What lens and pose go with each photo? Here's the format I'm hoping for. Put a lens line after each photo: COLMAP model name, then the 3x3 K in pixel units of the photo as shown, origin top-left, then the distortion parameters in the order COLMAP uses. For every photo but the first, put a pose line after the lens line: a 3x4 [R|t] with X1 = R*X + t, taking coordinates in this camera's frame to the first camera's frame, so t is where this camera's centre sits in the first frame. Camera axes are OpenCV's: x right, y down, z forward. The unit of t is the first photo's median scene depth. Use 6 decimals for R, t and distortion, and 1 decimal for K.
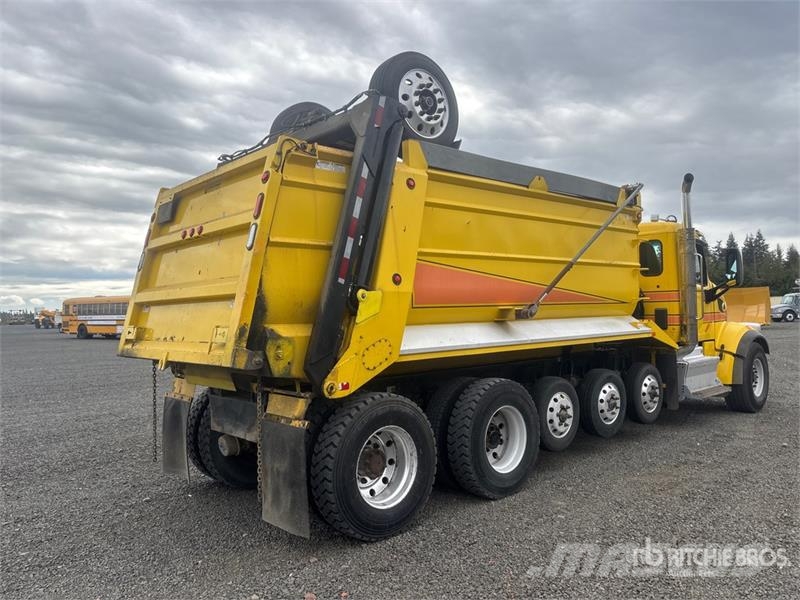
lens RADIAL K [[602.4, 0, 399.7], [0, 602.4, 296.9], [0, 0, 1]] dist [0.058419, -0.070627]
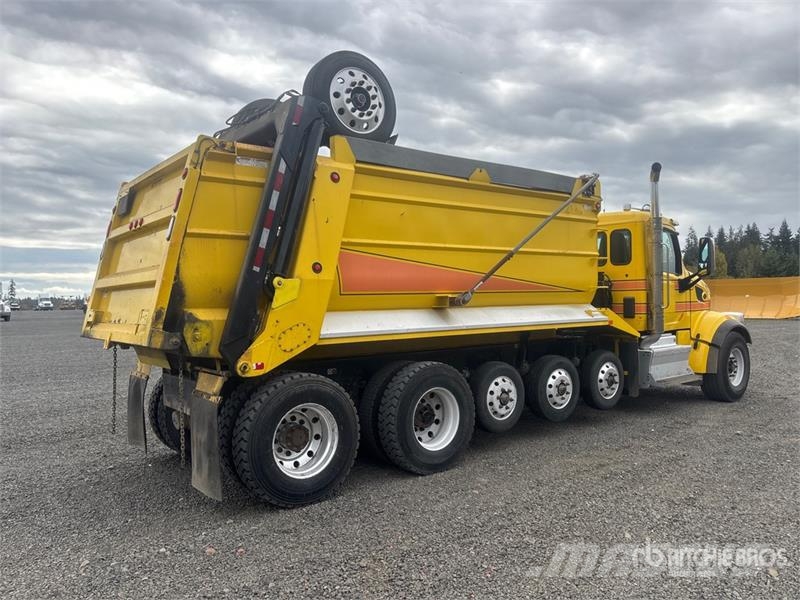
lens RADIAL K [[602.4, 0, 397.8], [0, 602.4, 302.0], [0, 0, 1]] dist [0.058419, -0.070627]
pose [[0.997563, 0.006936, -0.069428, 0.179873], [-0.004973, 0.999584, 0.028408, 0.000356], [0.069596, -0.027994, 0.997182, -0.052439]]
